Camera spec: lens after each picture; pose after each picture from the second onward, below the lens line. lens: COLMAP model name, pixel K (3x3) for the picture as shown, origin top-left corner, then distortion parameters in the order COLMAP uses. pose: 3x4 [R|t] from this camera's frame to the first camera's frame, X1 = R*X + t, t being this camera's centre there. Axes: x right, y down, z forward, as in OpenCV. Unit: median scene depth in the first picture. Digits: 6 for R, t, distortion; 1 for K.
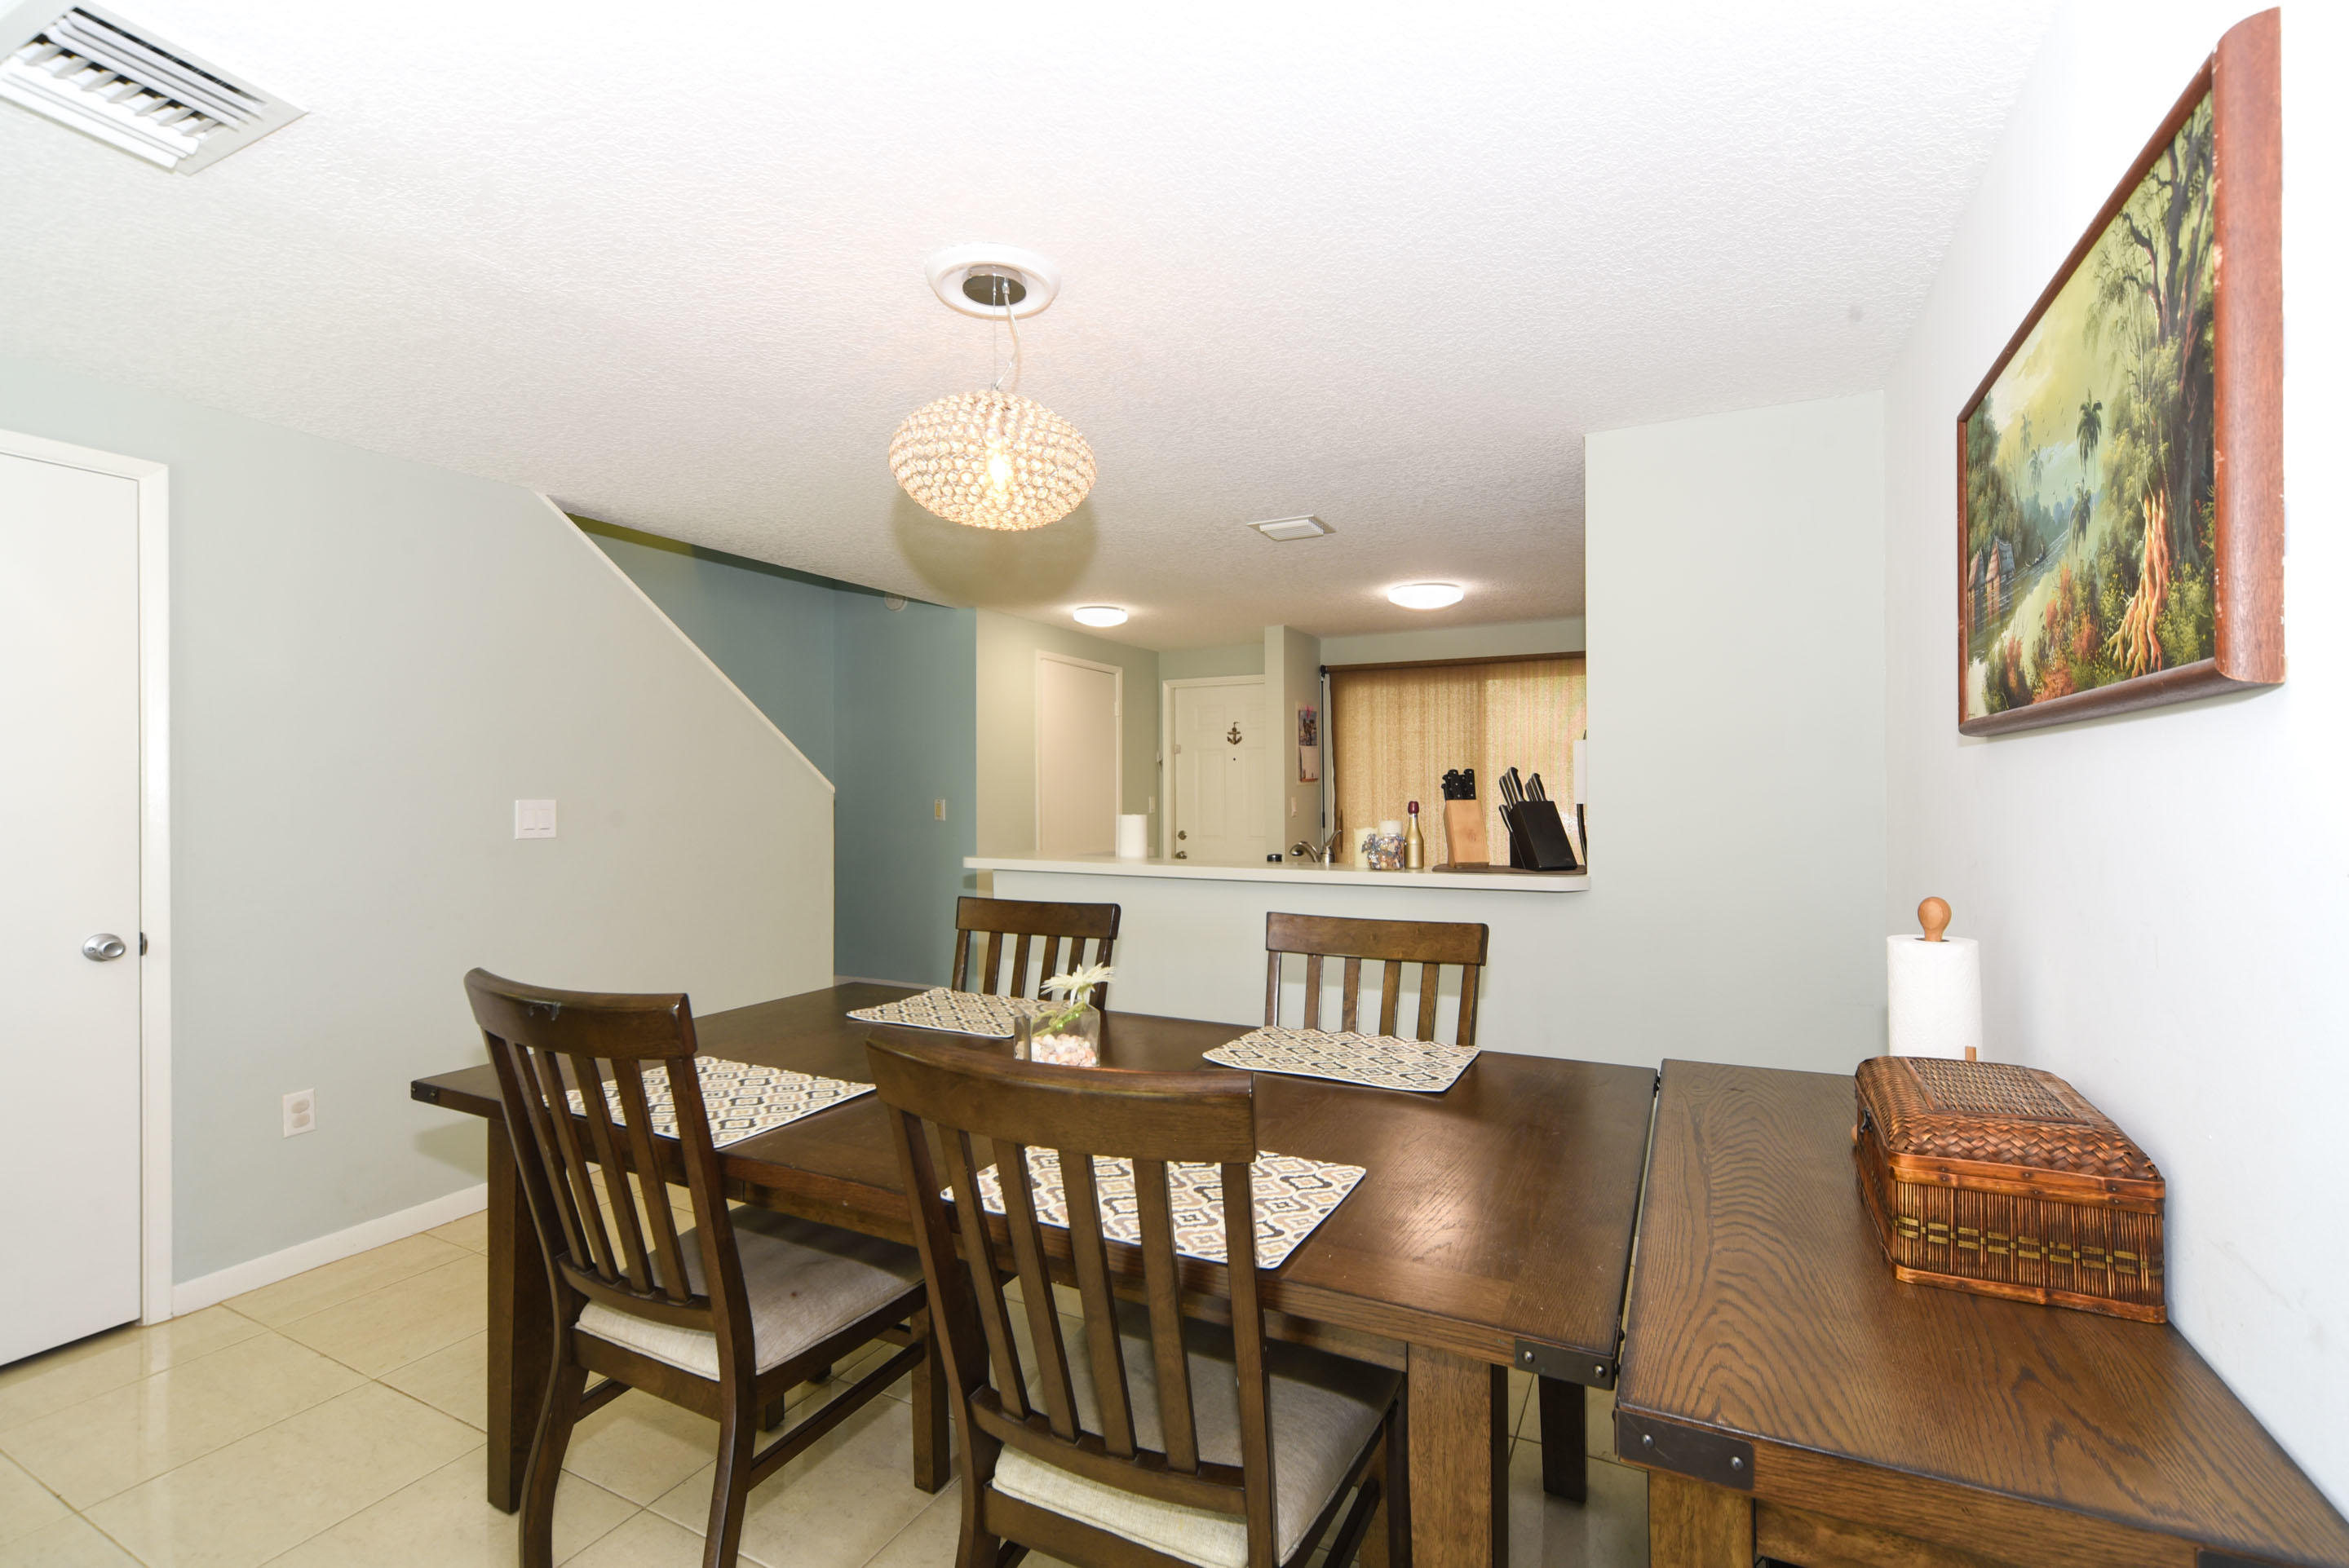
lens RADIAL K [[1034.6, 0, 1174.9], [0, 1034.6, 782.7], [0, 0, 1]] dist [0.018962, 0.000373]
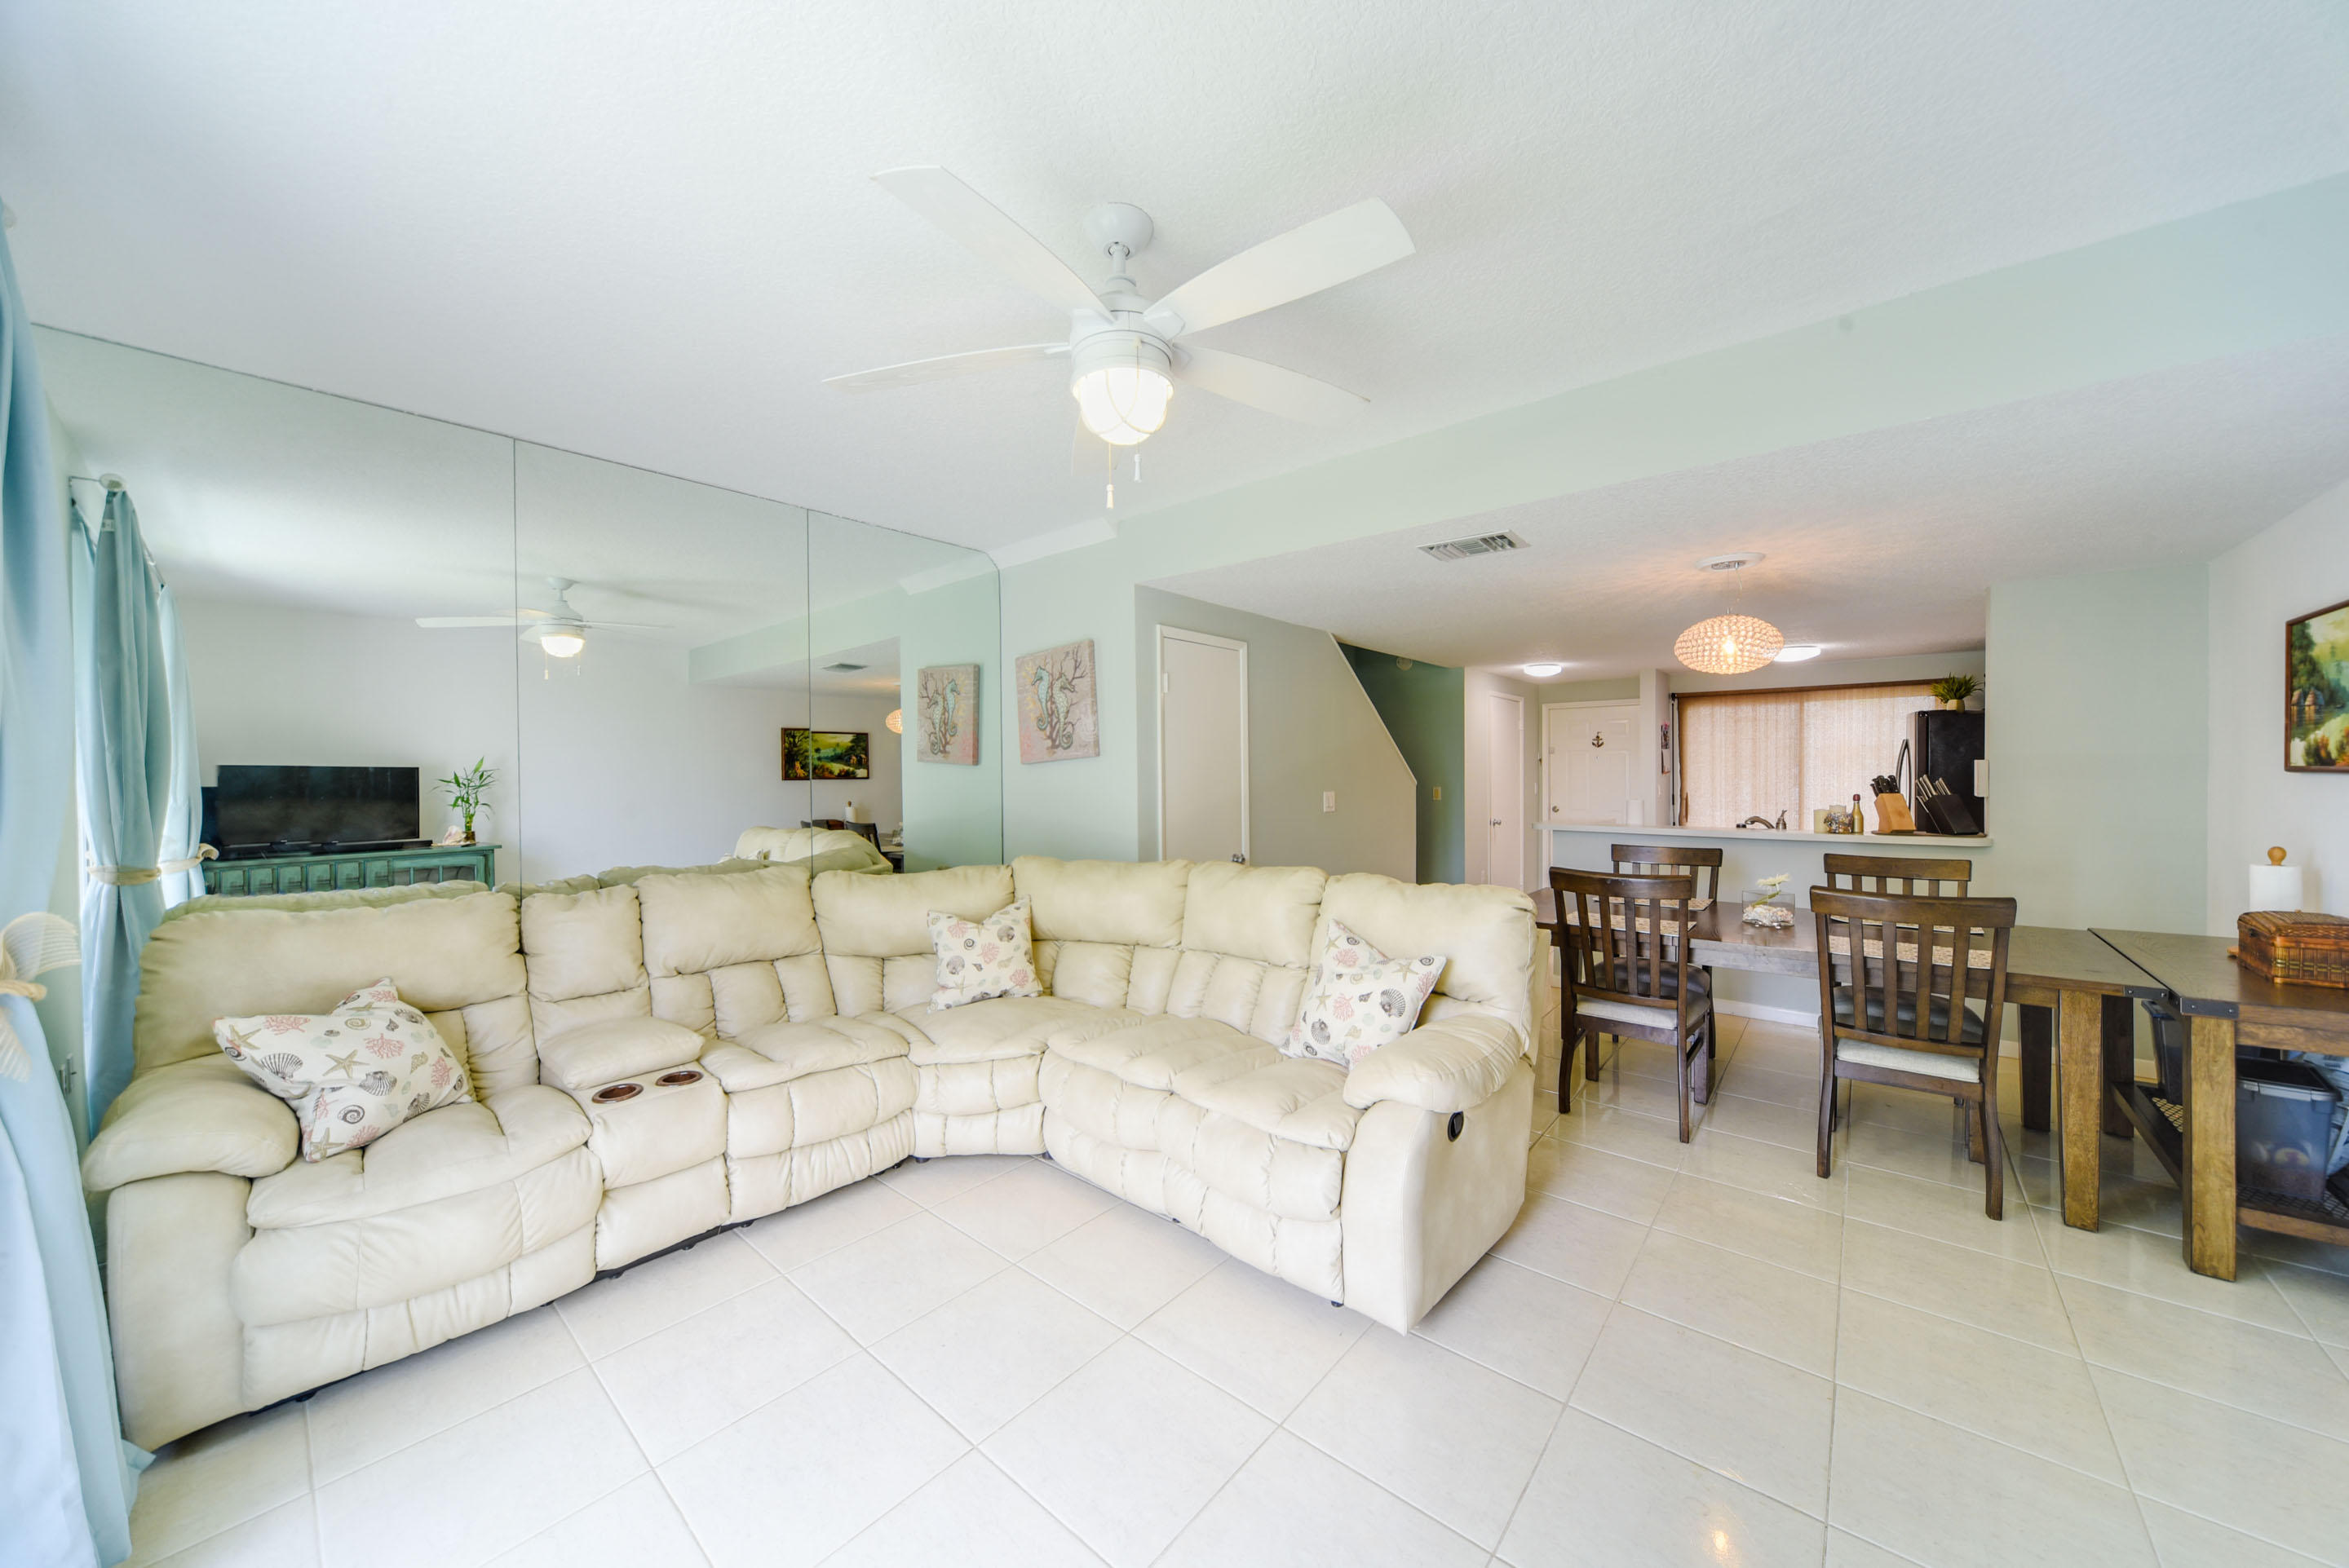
lens RADIAL K [[846.7, 0, 1173.6], [0, 846.7, 781.3], [0, 0, 1]] dist [0.001070, -0.000124]
pose [[0.976722, -0.000412, -0.214508, -1.103423], [0.005460, 0.999722, 0.022944, -0.080495], [0.214439, -0.023581, 0.976453, -1.187224]]
